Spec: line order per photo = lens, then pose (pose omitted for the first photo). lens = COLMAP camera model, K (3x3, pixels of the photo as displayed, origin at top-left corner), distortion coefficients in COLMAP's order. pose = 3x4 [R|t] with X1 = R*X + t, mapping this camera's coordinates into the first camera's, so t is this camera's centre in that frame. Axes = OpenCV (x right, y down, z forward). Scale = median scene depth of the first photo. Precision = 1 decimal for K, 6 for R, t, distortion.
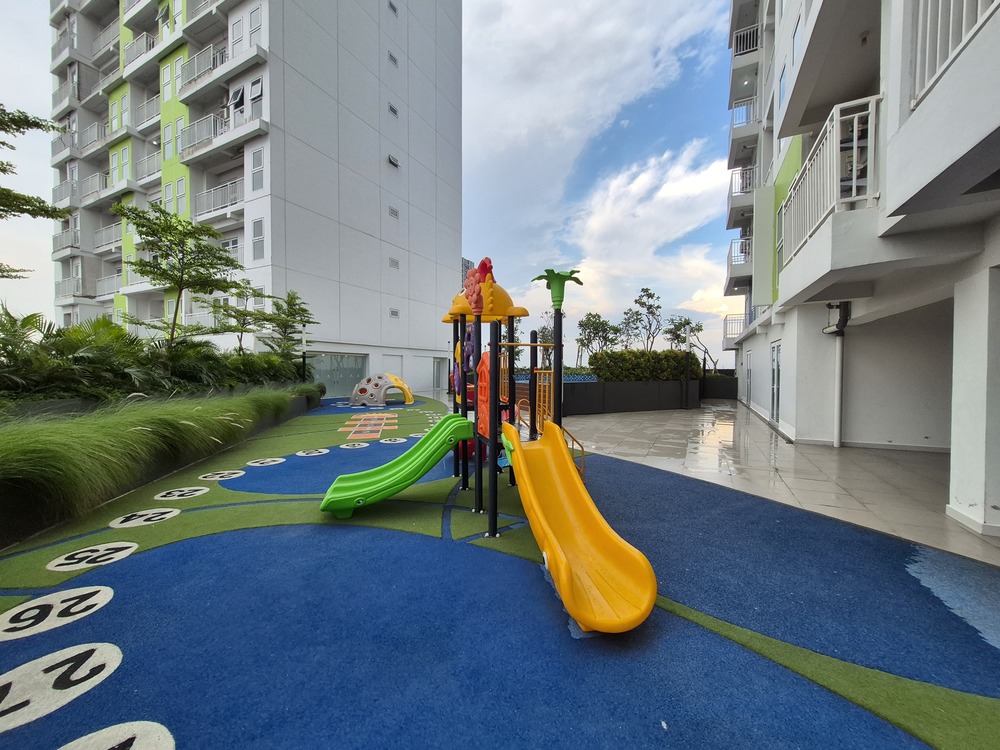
lens RADIAL K [[391.4, 0, 500.0], [0, 391.4, 375.0], [0, 0, 1]] dist [-0.002938, -0.000802]
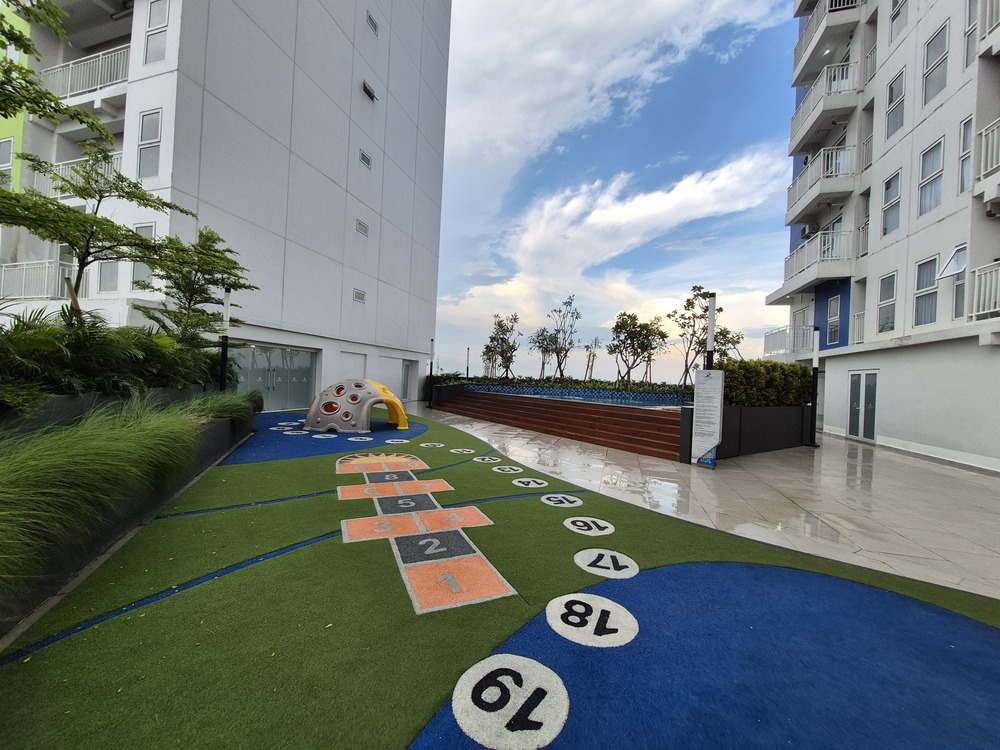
lens RADIAL K [[391.4, 0, 500.0], [0, 391.4, 375.0], [0, 0, 1]] dist [-0.002938, -0.000802]
pose [[0.983188, 0.043959, 0.177224, -0.176994], [-0.039822, 0.998846, -0.026833, -0.002580], [-0.178199, 0.019325, 0.983805, 0.316938]]
